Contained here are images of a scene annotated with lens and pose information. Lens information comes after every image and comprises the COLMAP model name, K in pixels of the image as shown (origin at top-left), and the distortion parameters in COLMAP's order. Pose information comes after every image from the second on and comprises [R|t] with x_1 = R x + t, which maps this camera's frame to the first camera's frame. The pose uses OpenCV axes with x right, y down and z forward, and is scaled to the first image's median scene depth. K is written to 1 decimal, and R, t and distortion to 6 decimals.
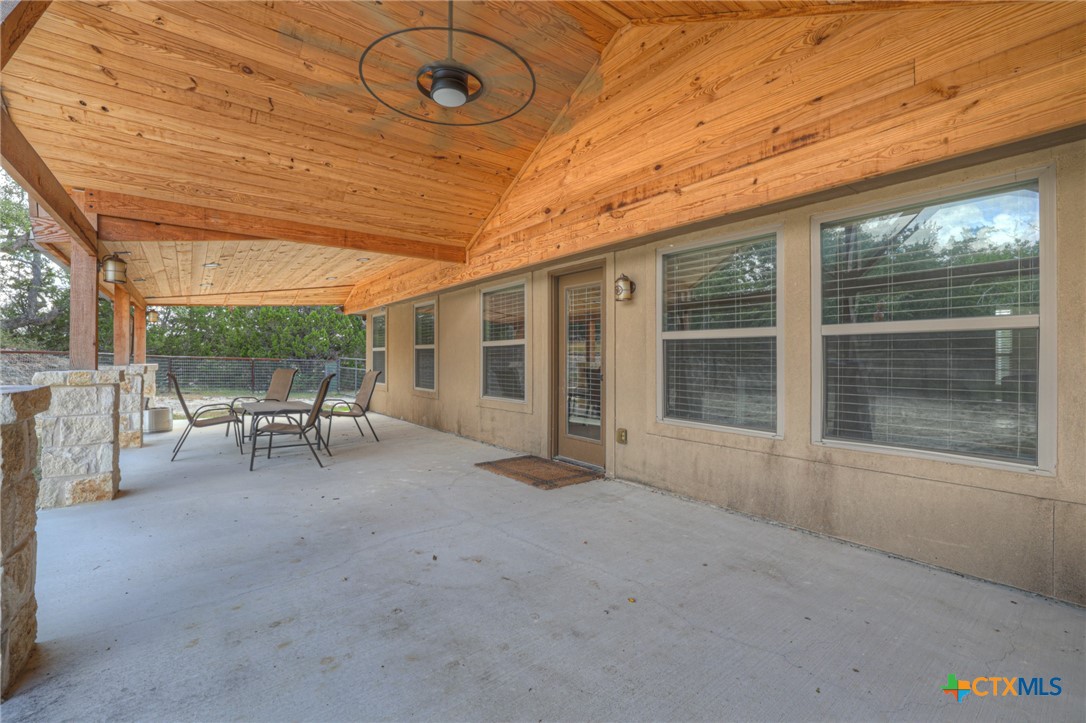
lens RADIAL K [[468.9, 0, 543.0], [0, 468.9, 361.5], [0, 0, 1]] dist [-0.028131, 0.000180]
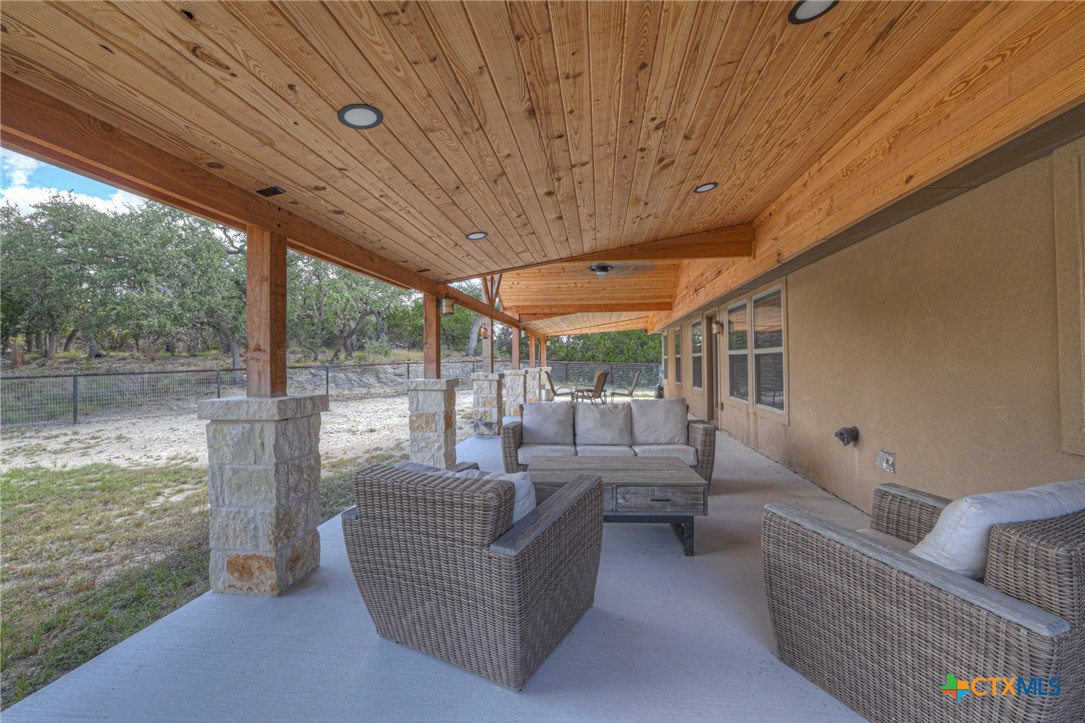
lens RADIAL K [[468.5, 0, 542.5], [0, 468.5, 361.5], [0, 0, 1]] dist [-0.028131, 0.000180]
pose [[0.710166, -0.006770, -0.704002, 0.896418], [0.004010, 0.999976, -0.005571, -0.011131], [0.704023, 0.001133, 0.710176, -0.733793]]
